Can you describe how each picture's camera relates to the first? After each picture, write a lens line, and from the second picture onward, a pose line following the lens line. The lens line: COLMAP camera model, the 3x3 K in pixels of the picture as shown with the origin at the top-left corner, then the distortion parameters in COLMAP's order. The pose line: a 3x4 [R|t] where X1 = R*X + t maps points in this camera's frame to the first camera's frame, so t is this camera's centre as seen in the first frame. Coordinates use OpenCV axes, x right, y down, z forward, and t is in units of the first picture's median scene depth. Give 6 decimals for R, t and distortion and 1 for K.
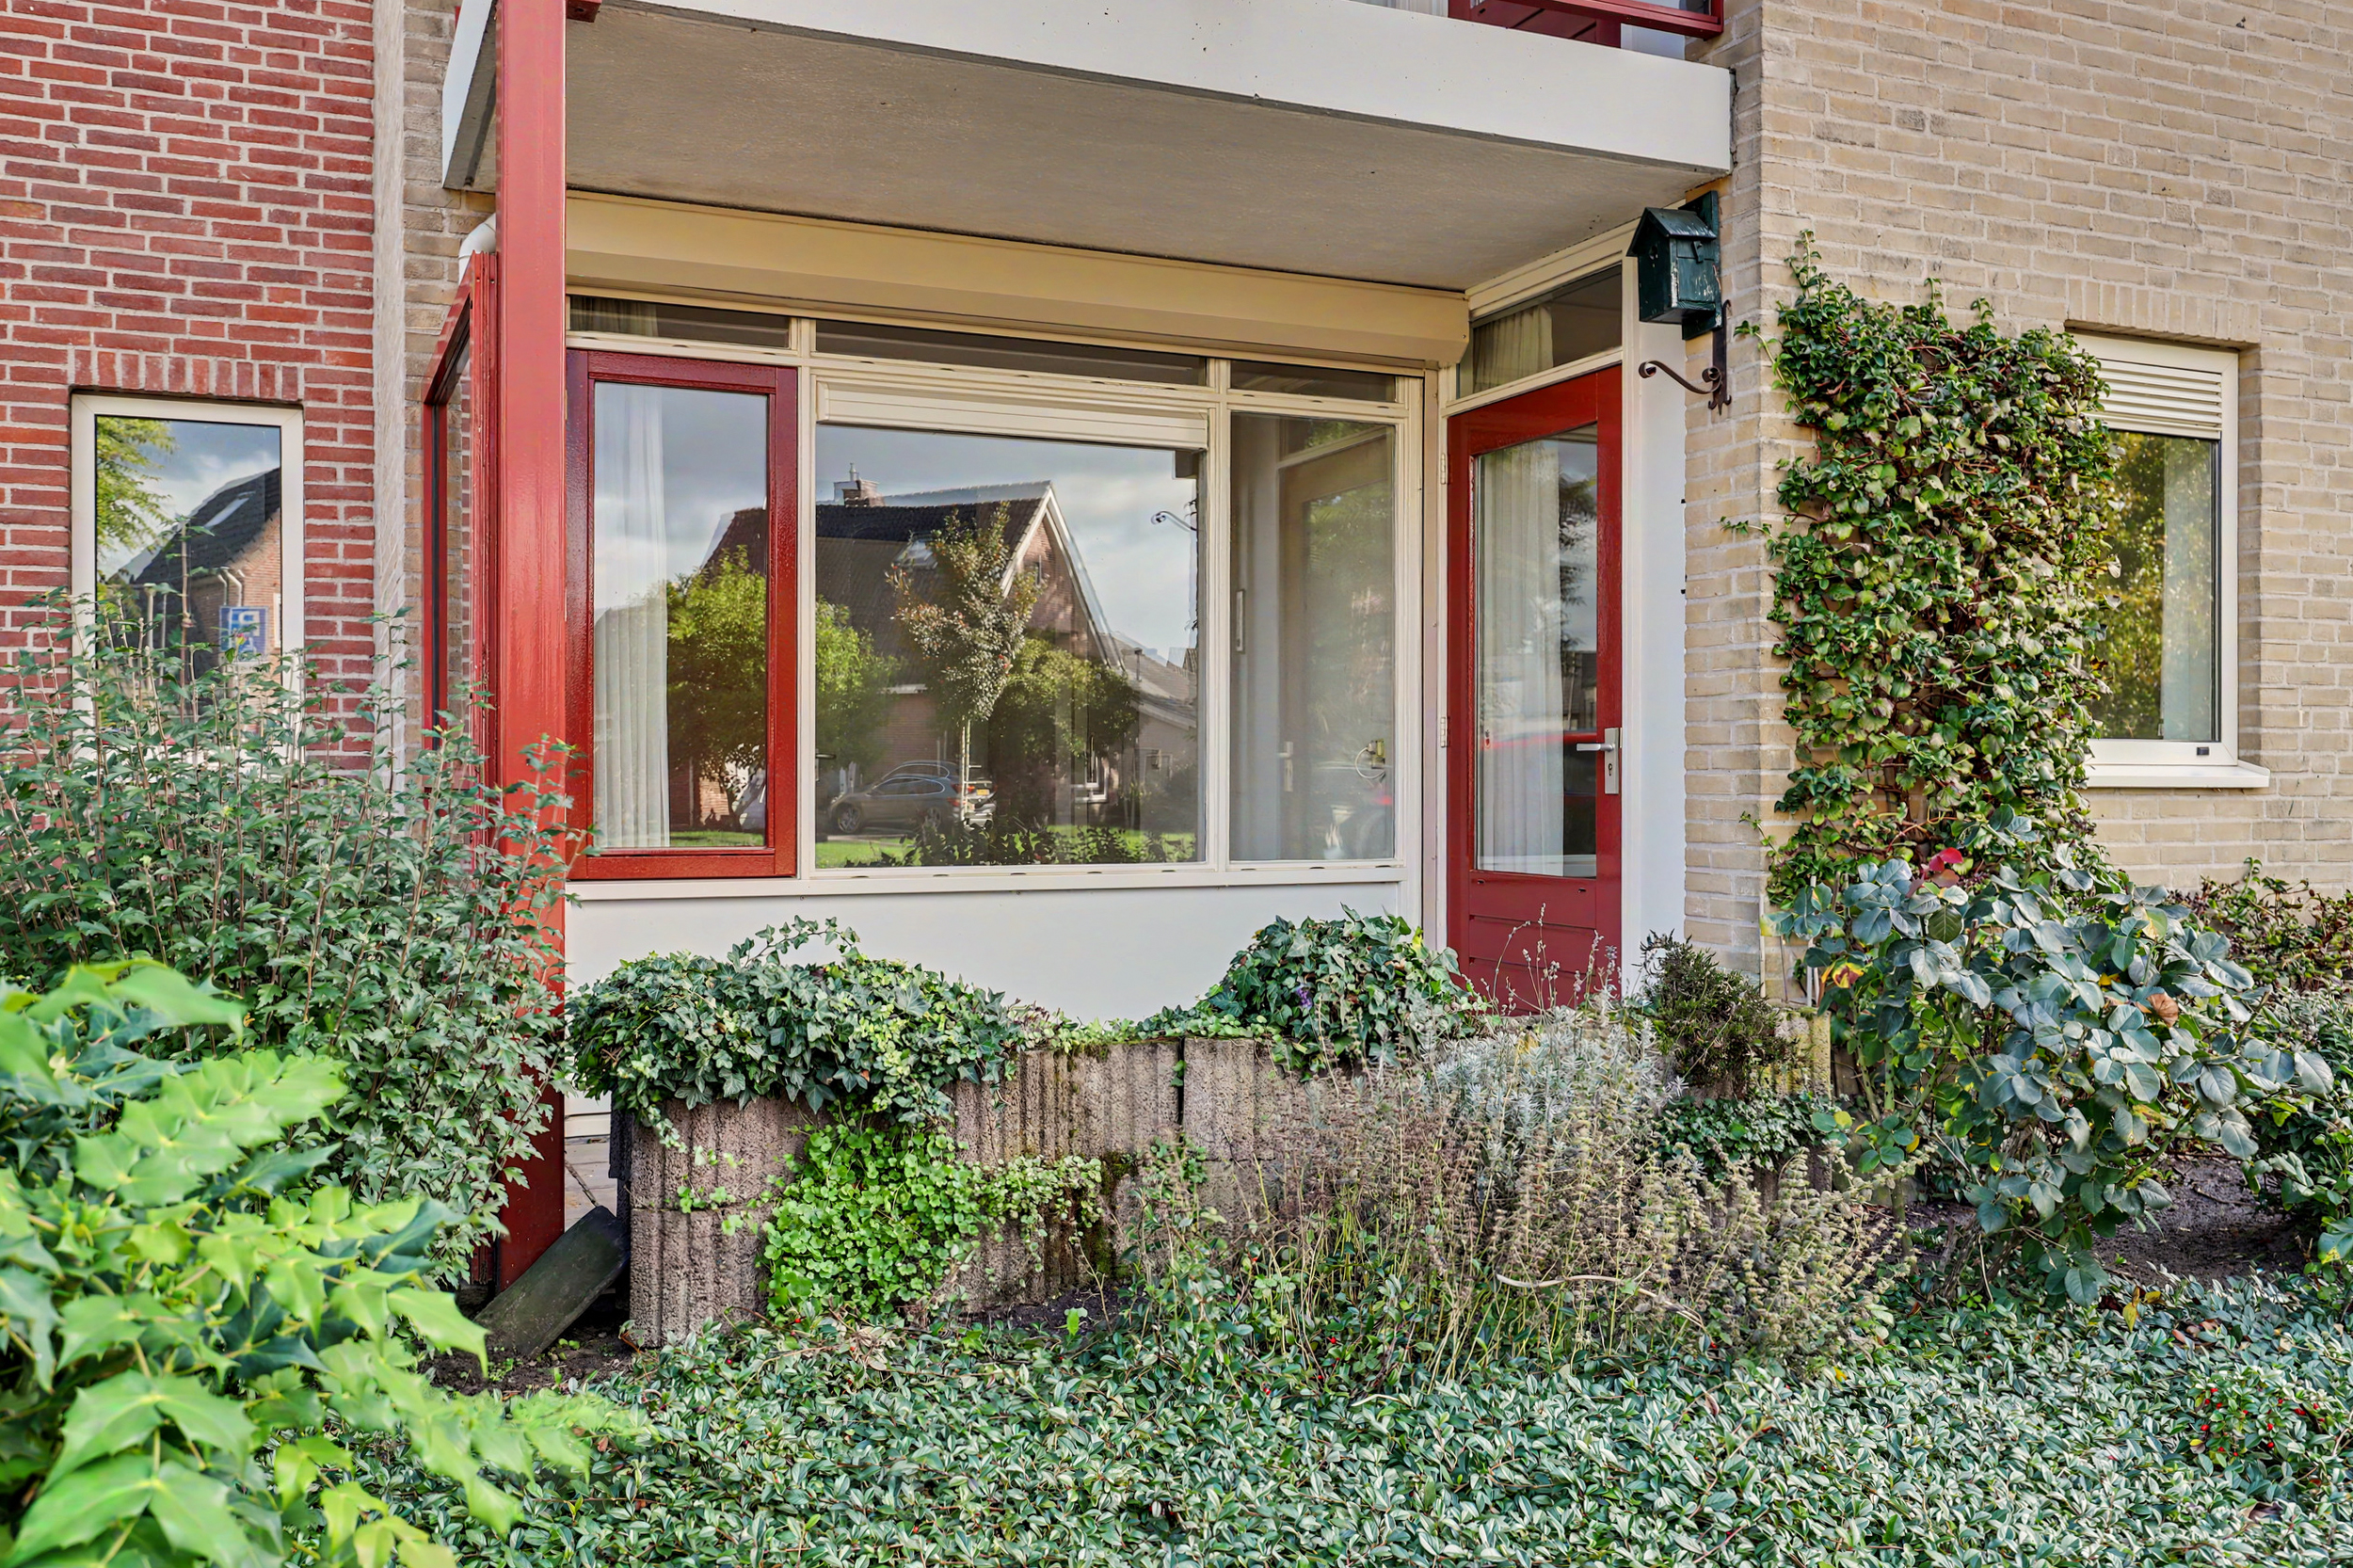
lens RADIAL K [[2005.8, 0, 1176.5], [0, 2005.8, 784.0], [0, 0, 1]] dist [0.006024, 0.000896]
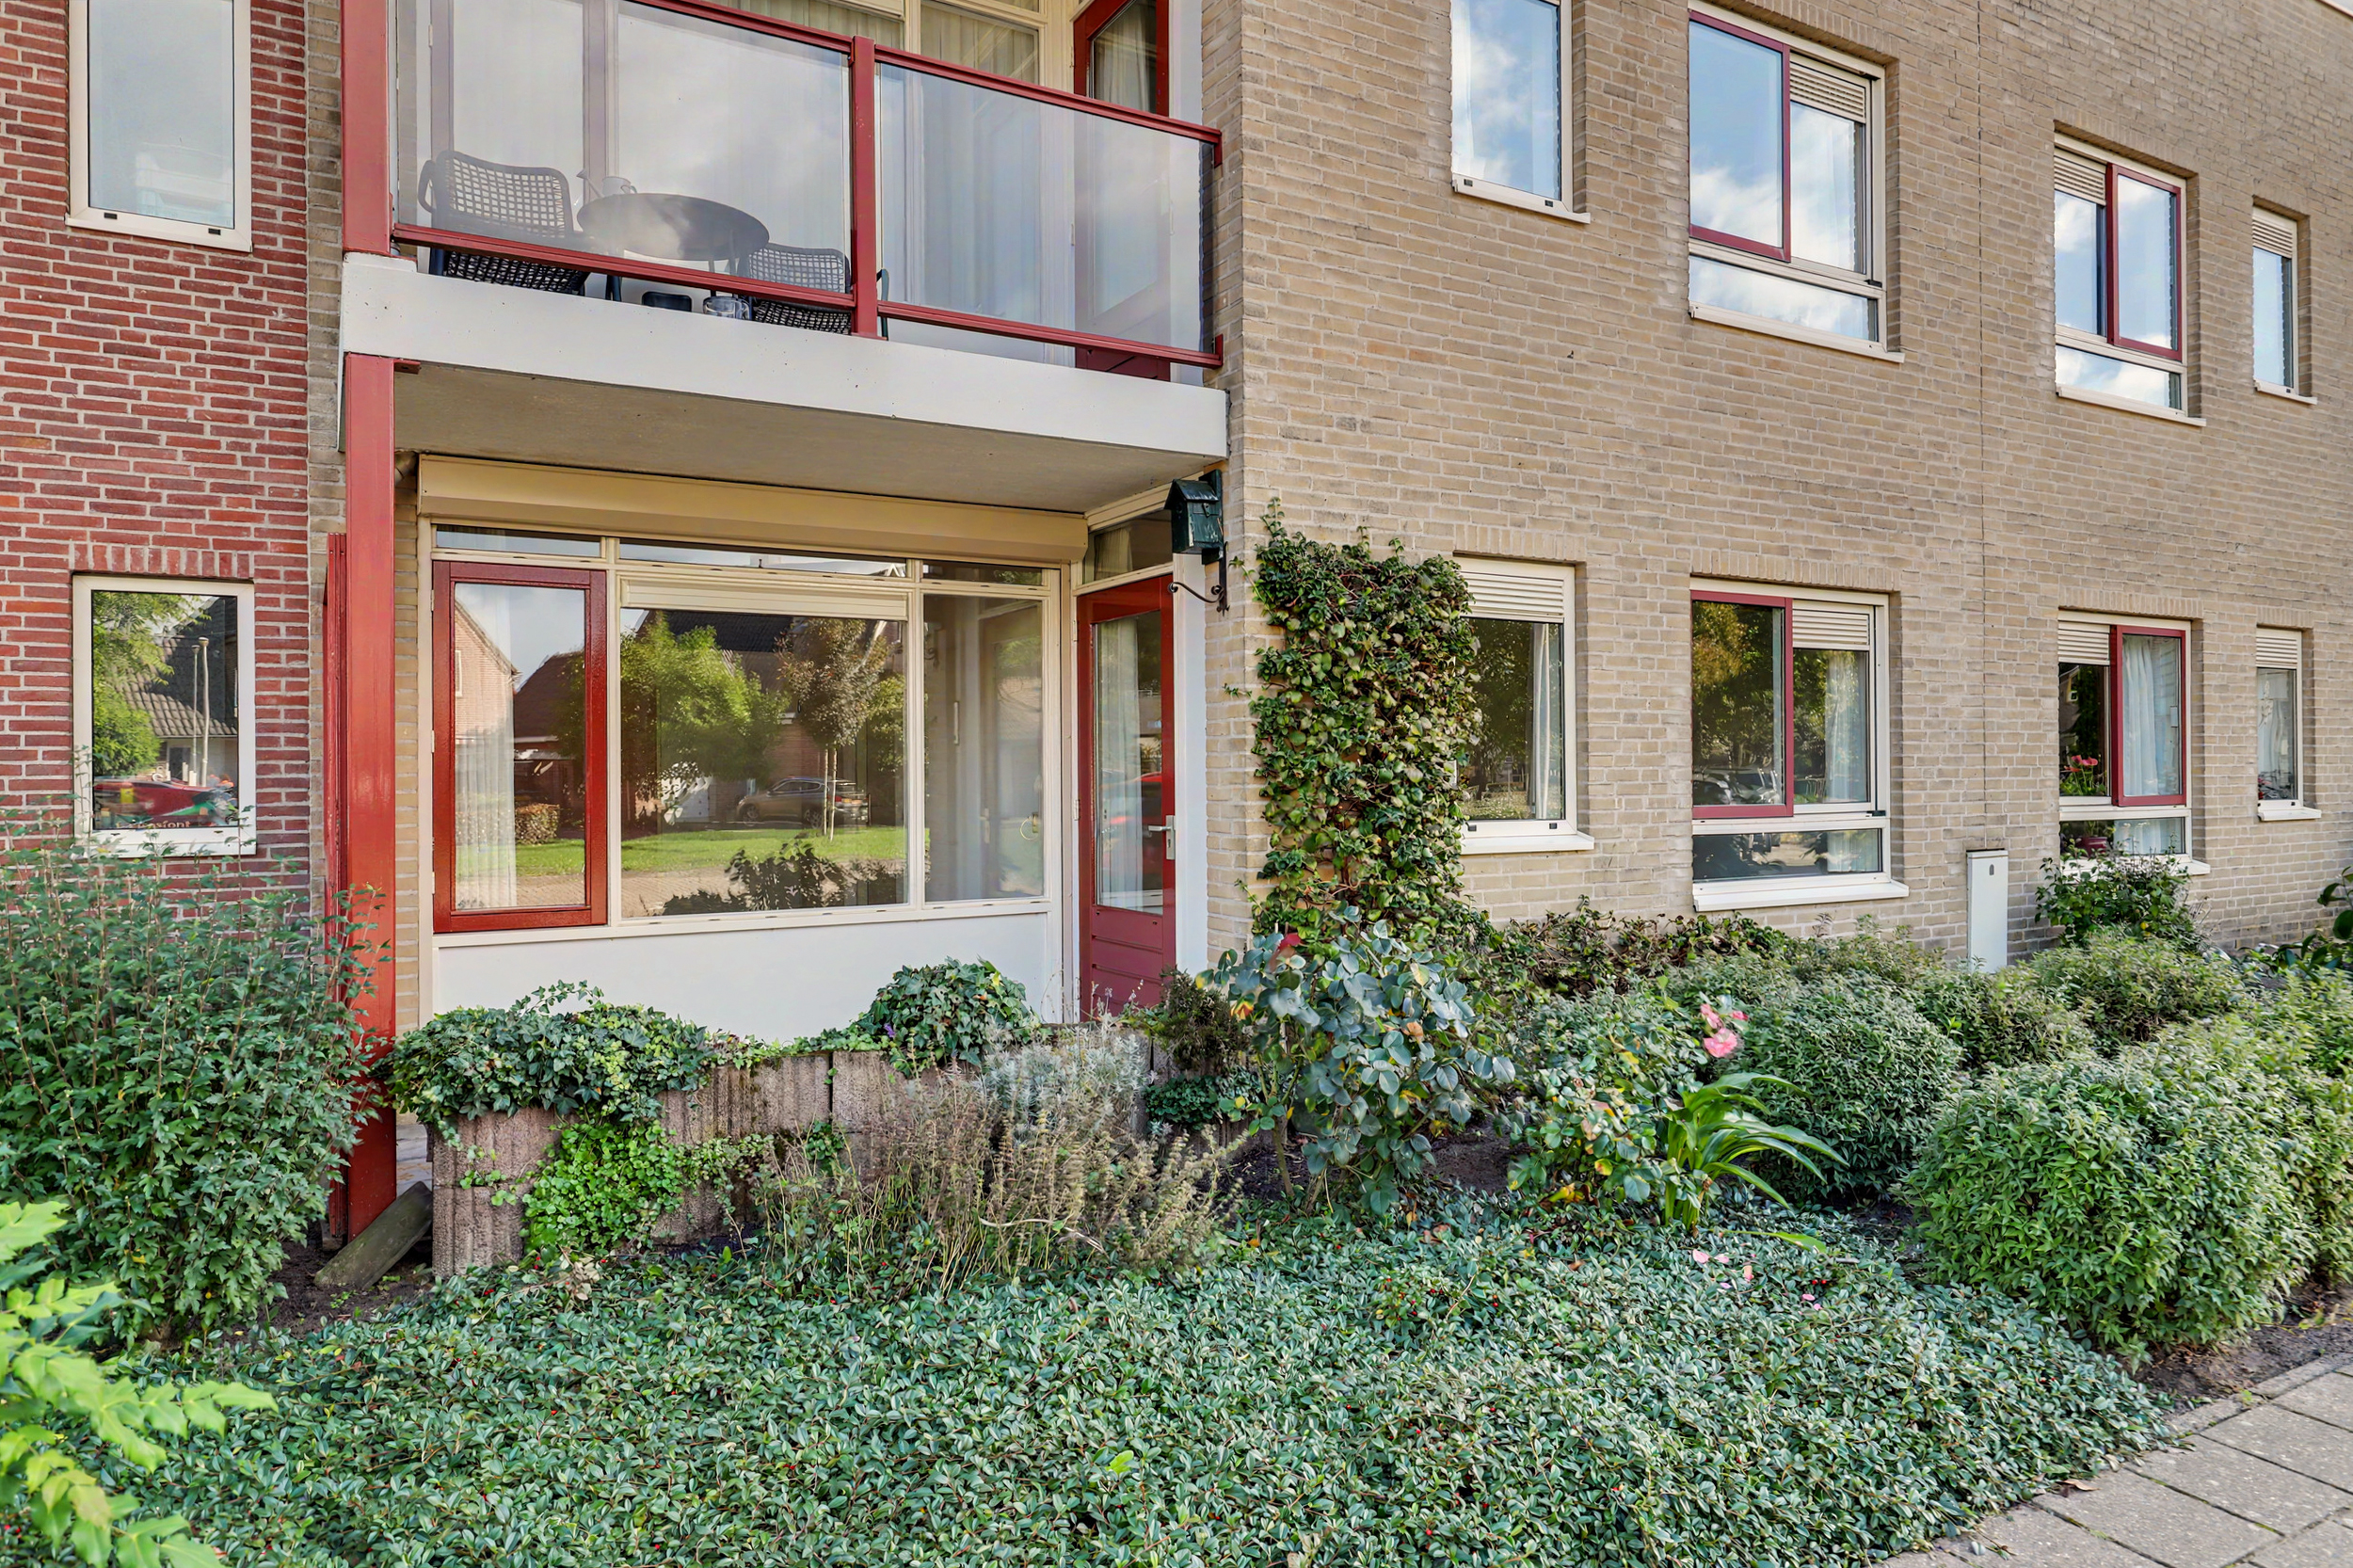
lens RADIAL K [[1482.0, 0, 1175.3], [0, 1482.0, 766.7], [0, 0, 1]] dist [0.003082, 0.000901]
pose [[0.994556, -0.006978, 0.103971, 0.117359], [0.007614, 0.999955, -0.005724, -0.064058], [-0.103927, 0.006485, 0.994564, -0.110330]]
